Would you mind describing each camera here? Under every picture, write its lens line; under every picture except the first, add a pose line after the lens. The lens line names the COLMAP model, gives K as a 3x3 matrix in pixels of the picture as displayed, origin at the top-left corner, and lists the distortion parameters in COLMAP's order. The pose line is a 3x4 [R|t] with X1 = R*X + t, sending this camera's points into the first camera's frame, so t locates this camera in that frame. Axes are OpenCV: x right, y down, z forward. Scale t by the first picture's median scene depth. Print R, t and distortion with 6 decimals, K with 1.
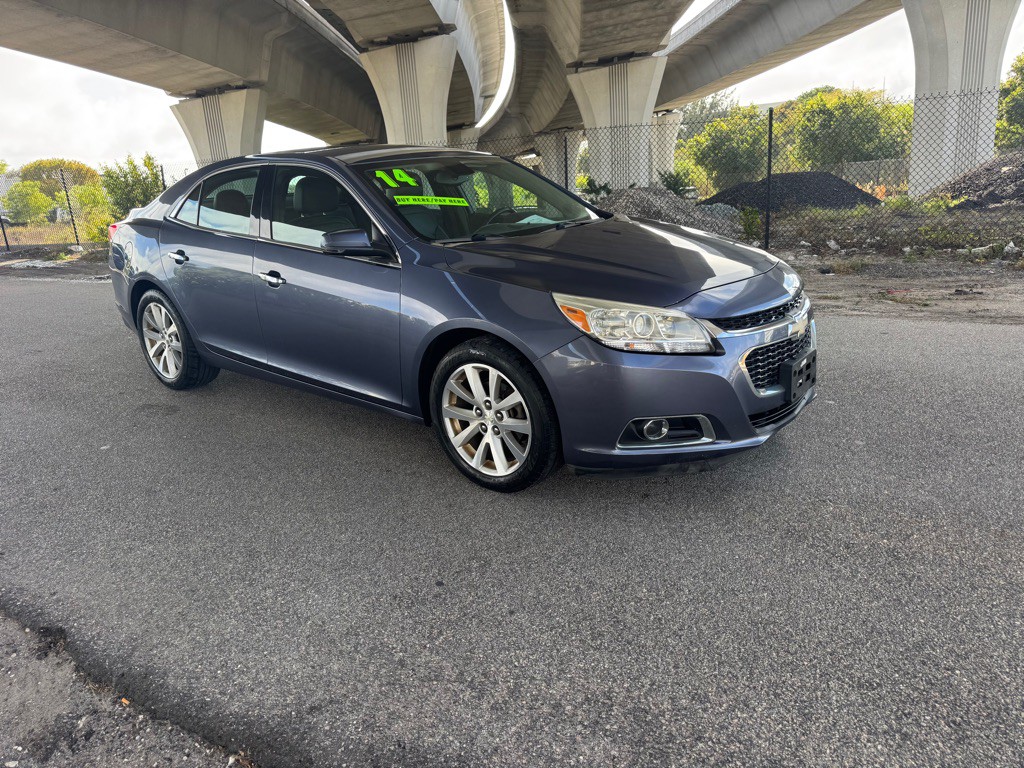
lens RADIAL K [[725.4, 0, 511.8], [0, 725.4, 379.2], [0, 0, 1]] dist [0.011167, -0.011789]
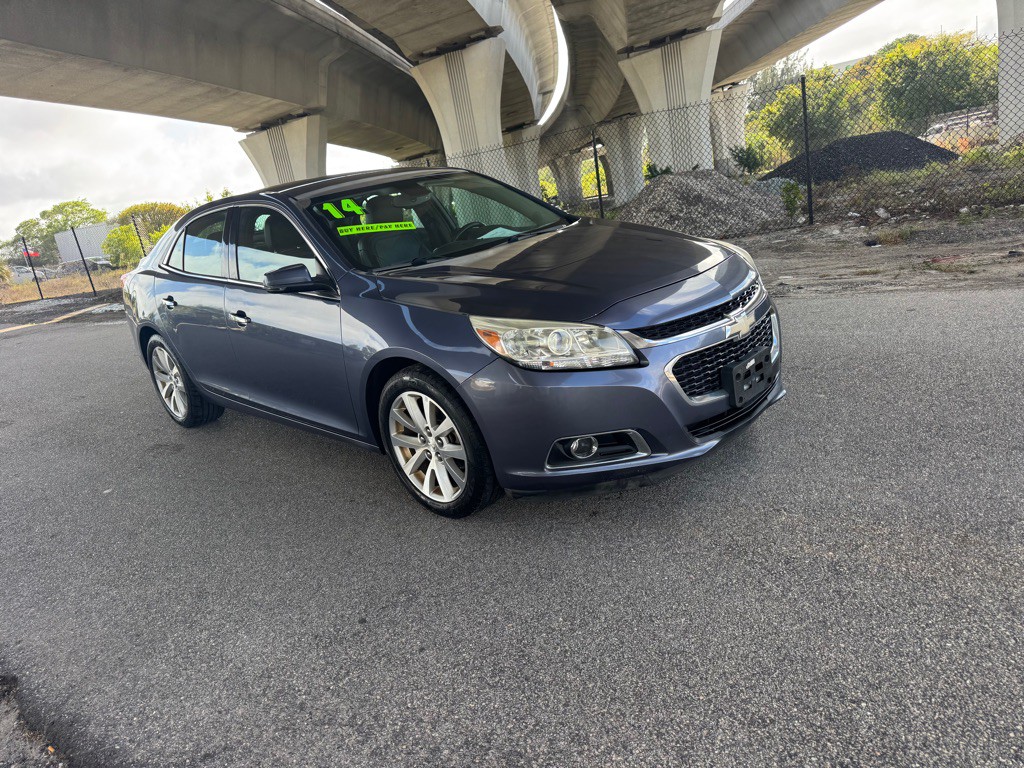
lens RADIAL K [[726.5, 0, 511.9], [0, 726.5, 384.9], [0, 0, 1]] dist [0.014056, -0.018312]
pose [[0.989681, -0.078075, -0.120153, 0.085635], [0.079380, 0.996826, 0.006110, -0.010603], [0.119294, -0.015585, 0.992737, 0.011794]]
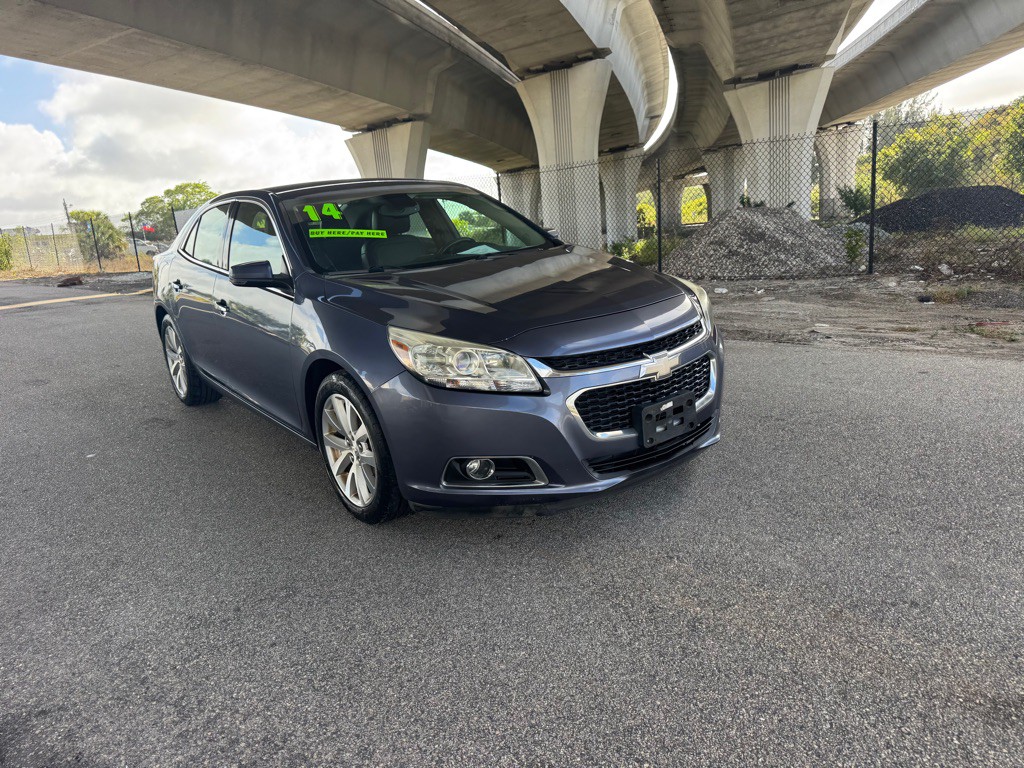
lens RADIAL K [[728.9, 0, 521.9], [0, 728.9, 383.2], [0, 0, 1]] dist [0.006046, -0.008002]
pose [[0.975858, 0.032576, -0.215965, 0.173894], [-0.037670, 0.999100, -0.019510, -0.010896], [0.215135, 0.027174, 0.976206, 0.023156]]
